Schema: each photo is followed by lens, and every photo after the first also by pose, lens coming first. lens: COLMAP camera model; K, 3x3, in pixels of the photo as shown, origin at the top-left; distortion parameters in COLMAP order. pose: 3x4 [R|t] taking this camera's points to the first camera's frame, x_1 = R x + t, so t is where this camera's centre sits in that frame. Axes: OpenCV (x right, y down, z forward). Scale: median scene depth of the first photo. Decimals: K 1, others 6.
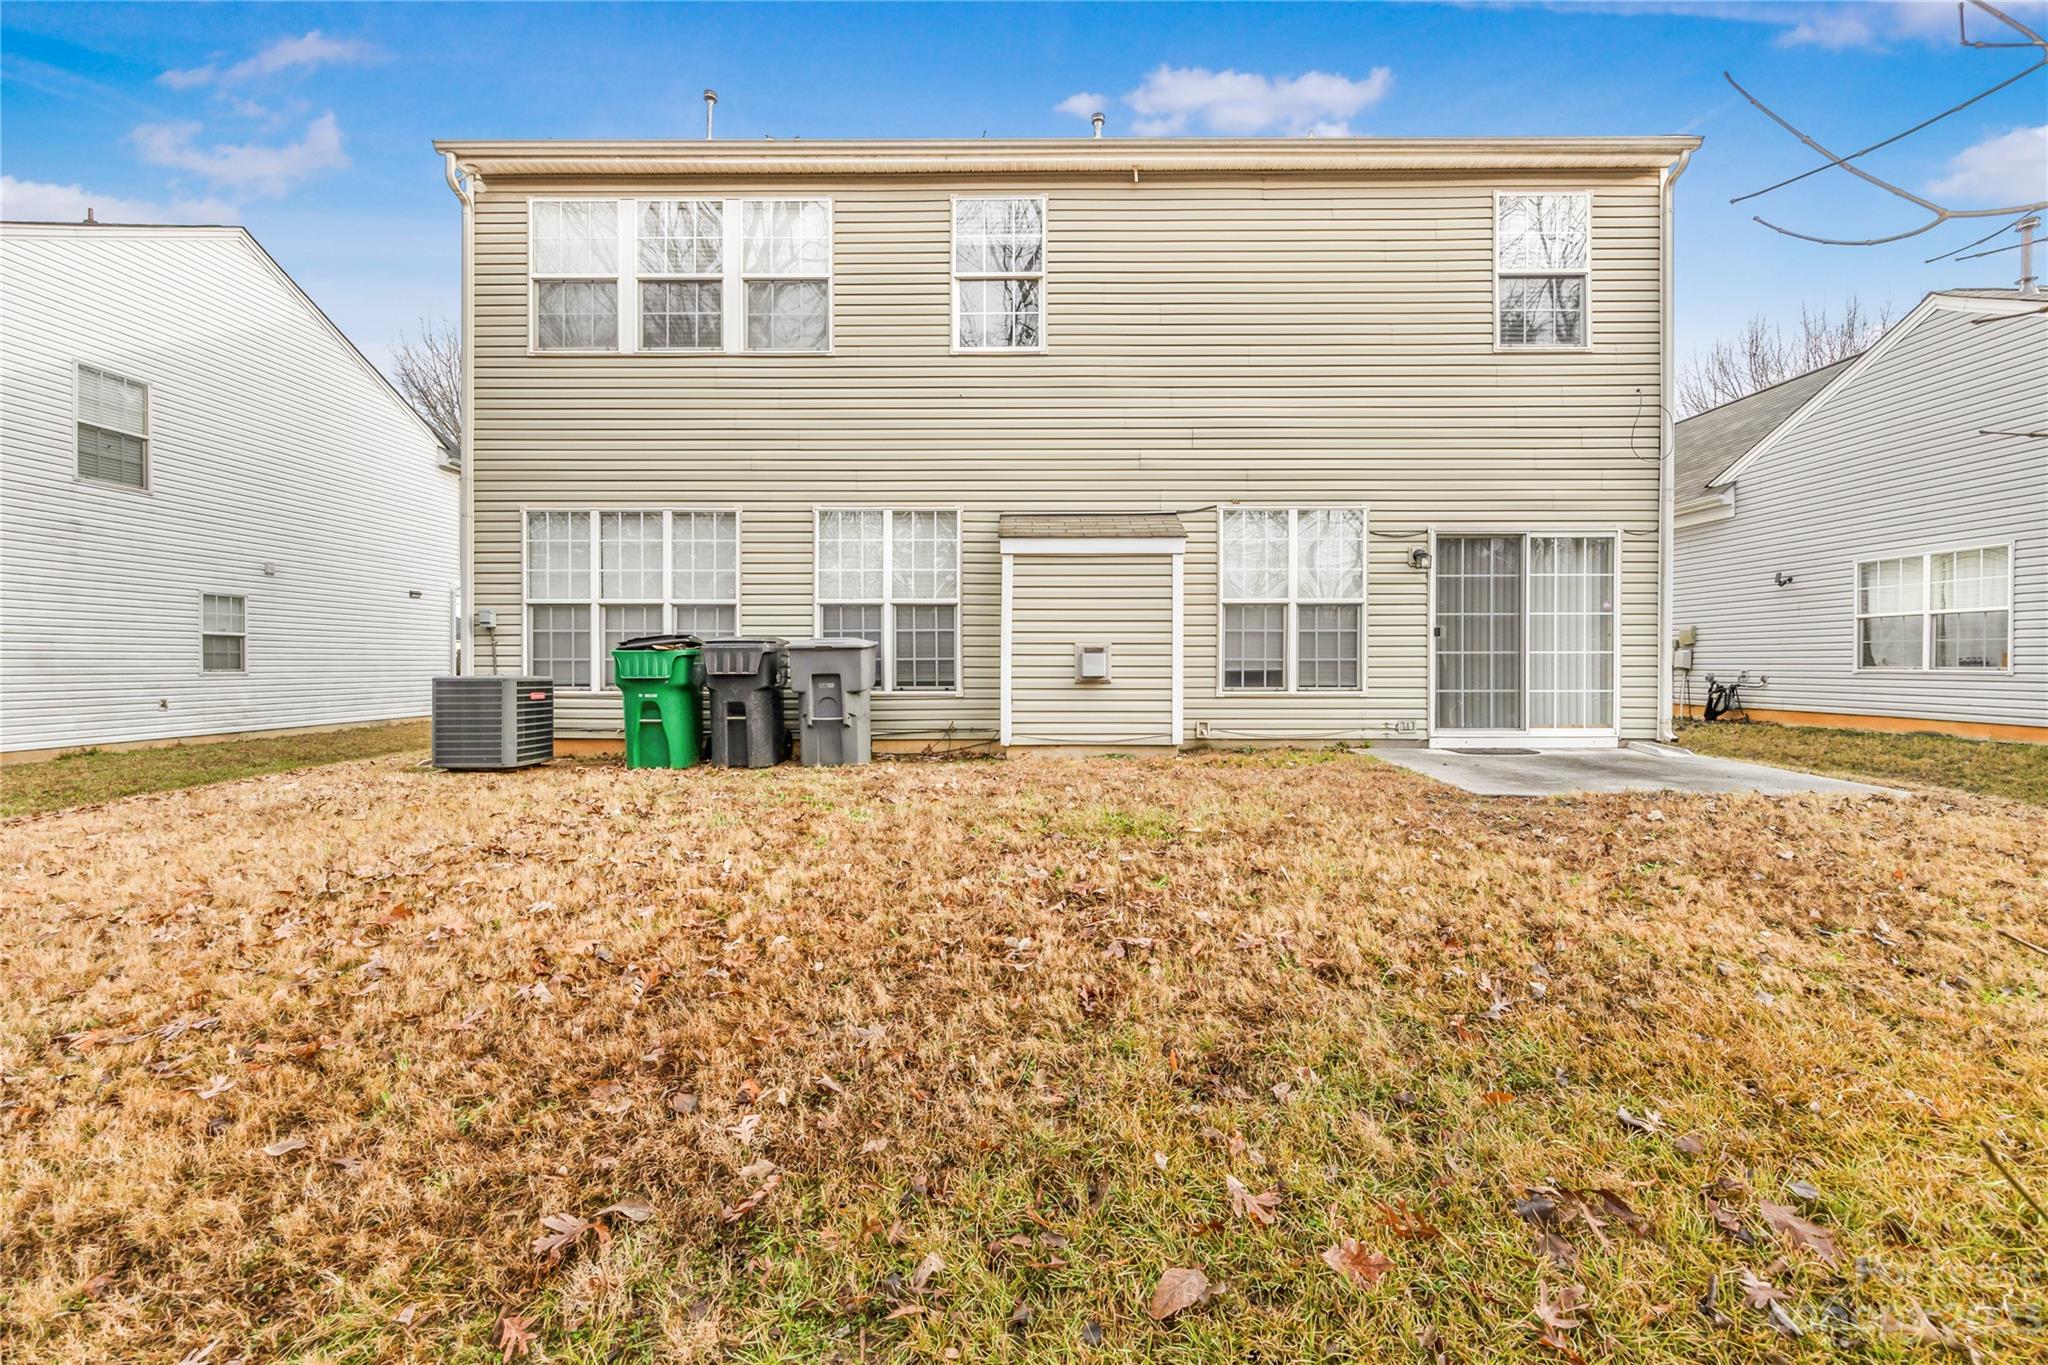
lens RADIAL K [[774.6, 0, 1029.8], [0, 774.6, 671.1], [0, 0, 1]] dist [0.006888, 0.000282]
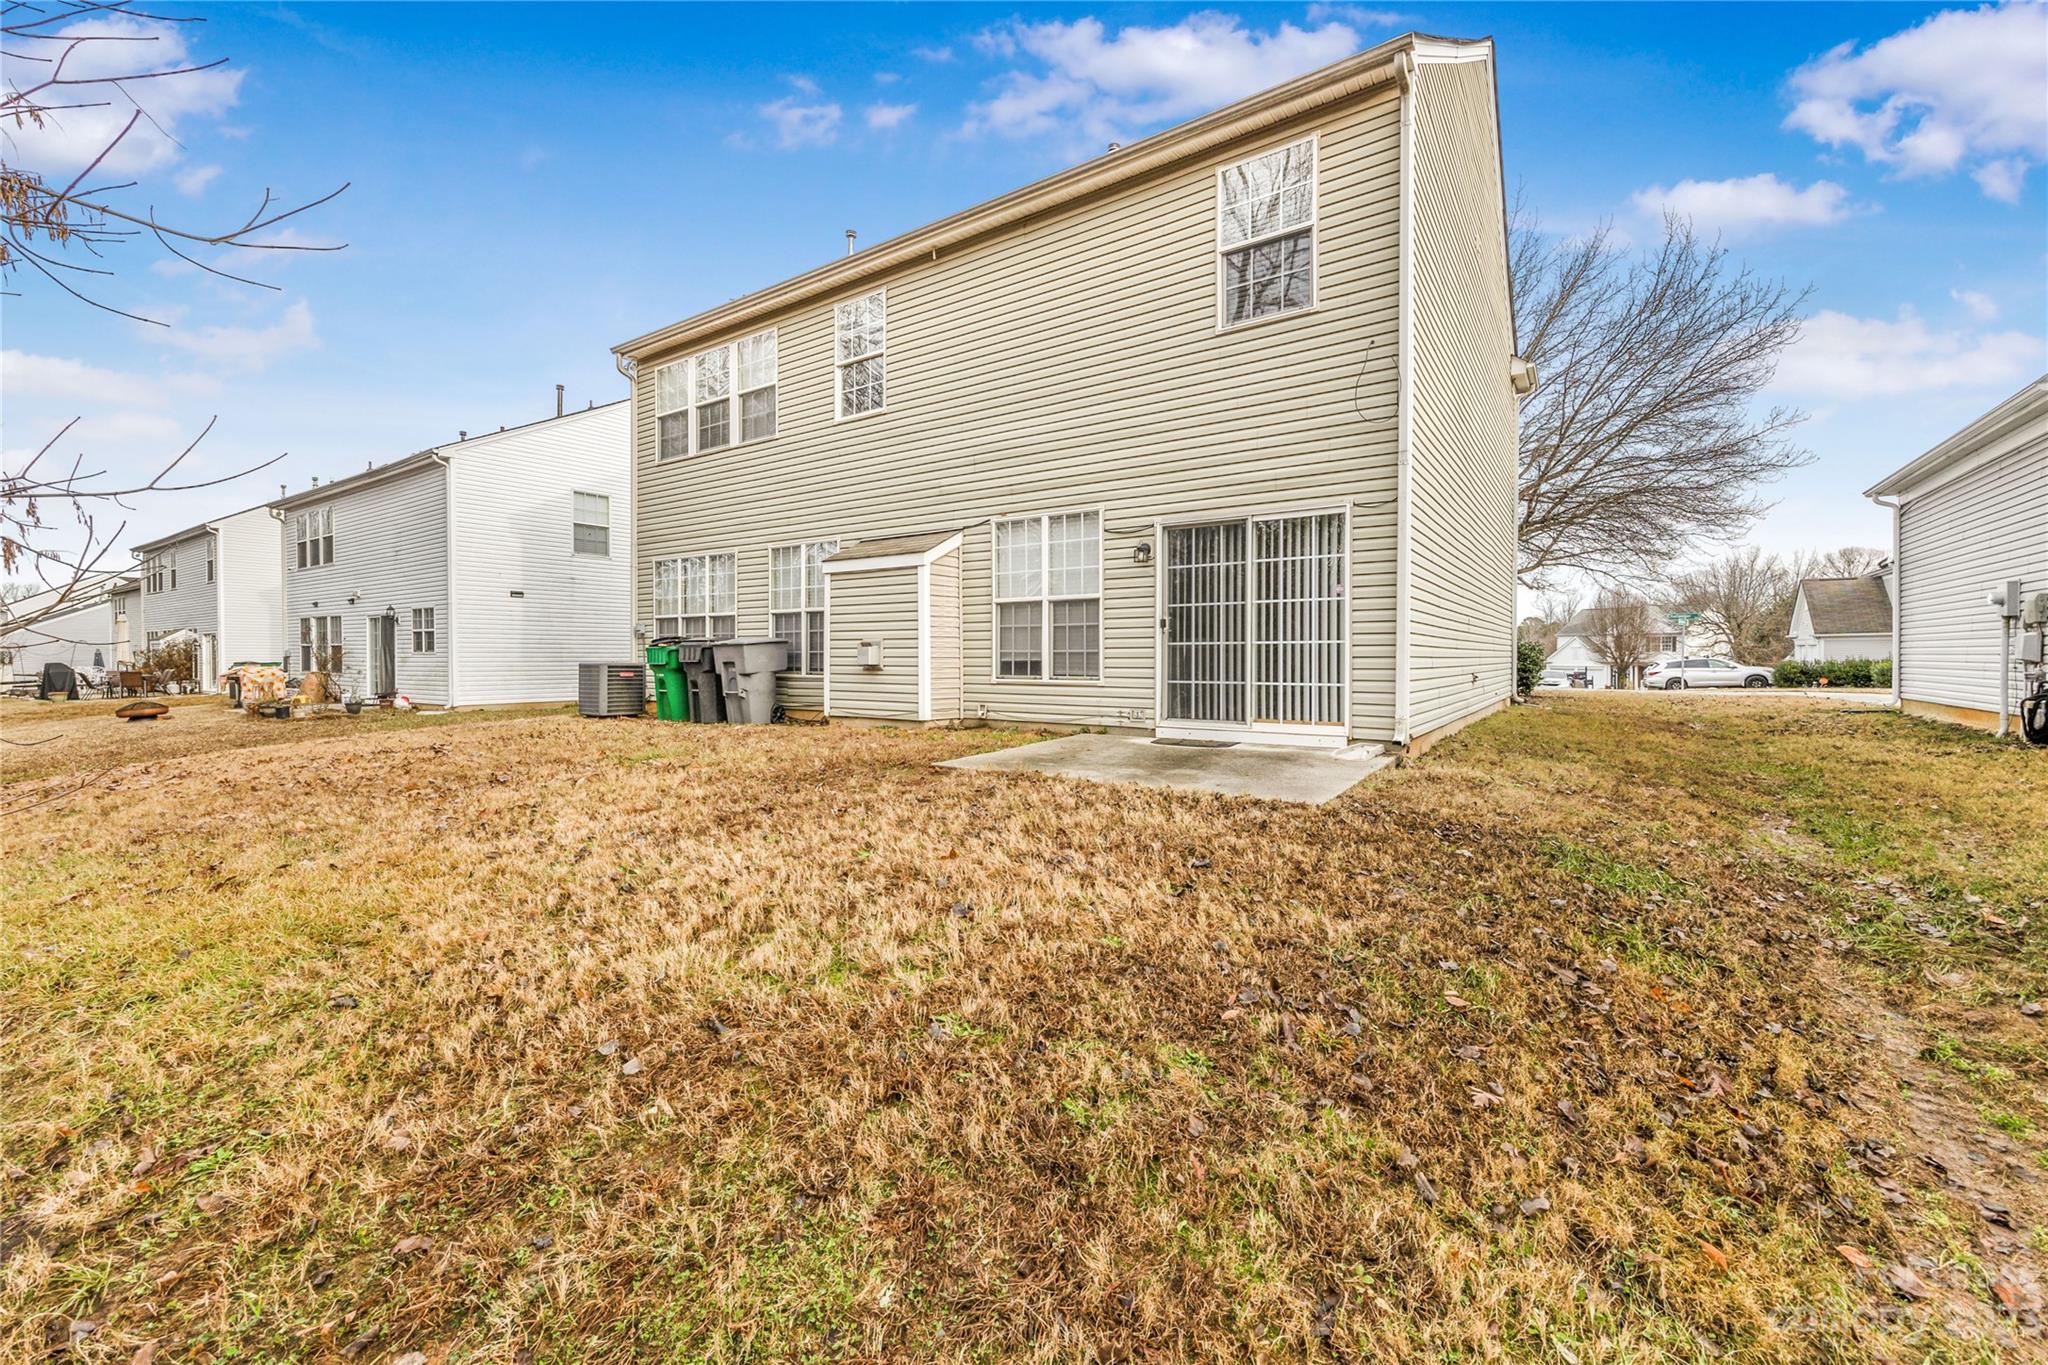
lens RADIAL K [[839.2, 0, 1016.6], [0, 839.2, 672.3], [0, 0, 1]] dist [0.001159, 0.000564]
pose [[0.817830, 0.009961, -0.575373, 0.997356], [-0.002979, 0.999910, 0.013075, 0.000021], [0.575452, -0.008979, 0.817787, -0.008598]]
